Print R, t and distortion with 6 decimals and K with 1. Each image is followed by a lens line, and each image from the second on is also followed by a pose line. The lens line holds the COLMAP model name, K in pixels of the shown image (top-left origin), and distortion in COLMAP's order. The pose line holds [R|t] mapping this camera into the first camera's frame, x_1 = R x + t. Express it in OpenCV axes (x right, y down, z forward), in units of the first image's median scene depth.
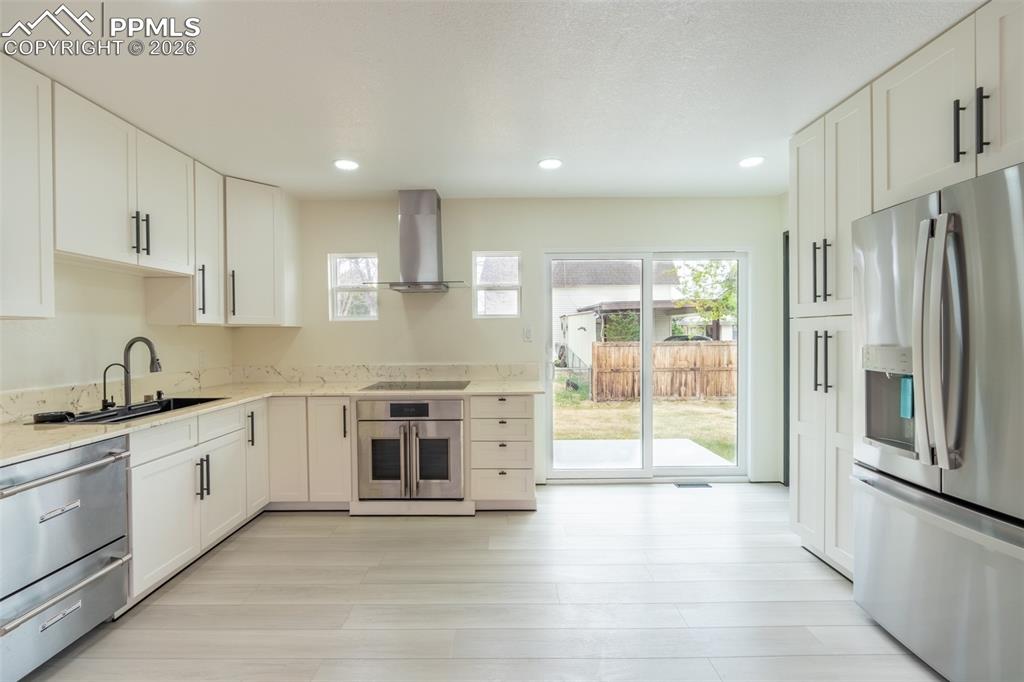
lens RADIAL K [[460.8, 0, 510.6], [0, 460.8, 339.8], [0, 0, 1]] dist [-0.008699, 0.000173]
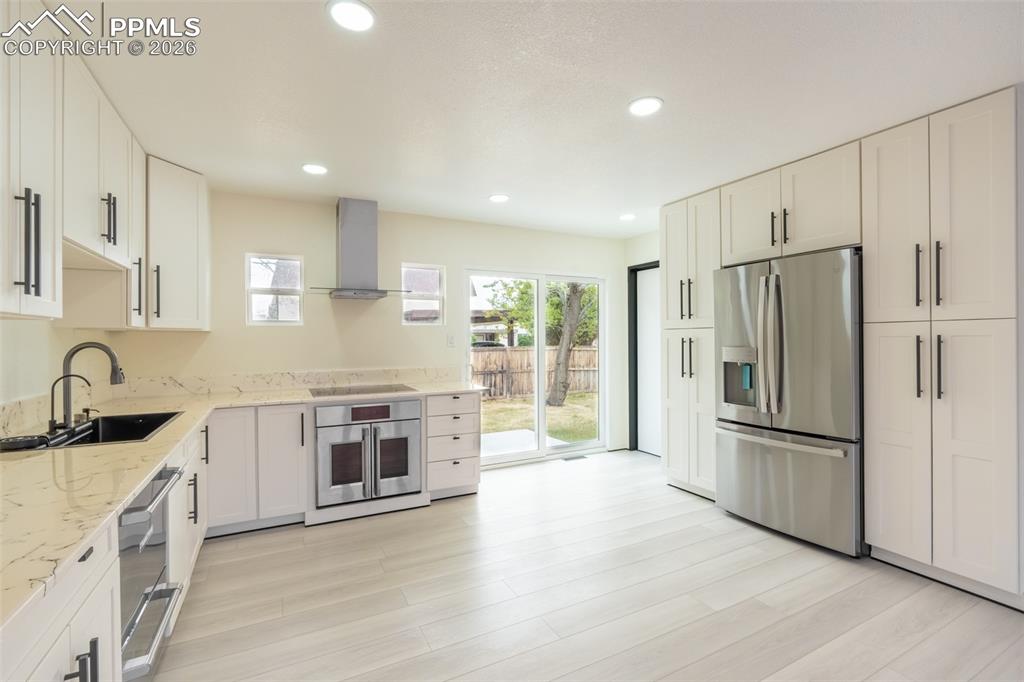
lens RADIAL K [[460.8, 0, 513.0], [0, 460.8, 339.8], [0, 0, 1]] dist [-0.008699, 0.000173]
pose [[0.883011, 0.002008, 0.469349, -0.421453], [0.005000, 0.999894, -0.013685, 0.003621], [-0.469326, 0.014431, 0.882907, -0.068274]]
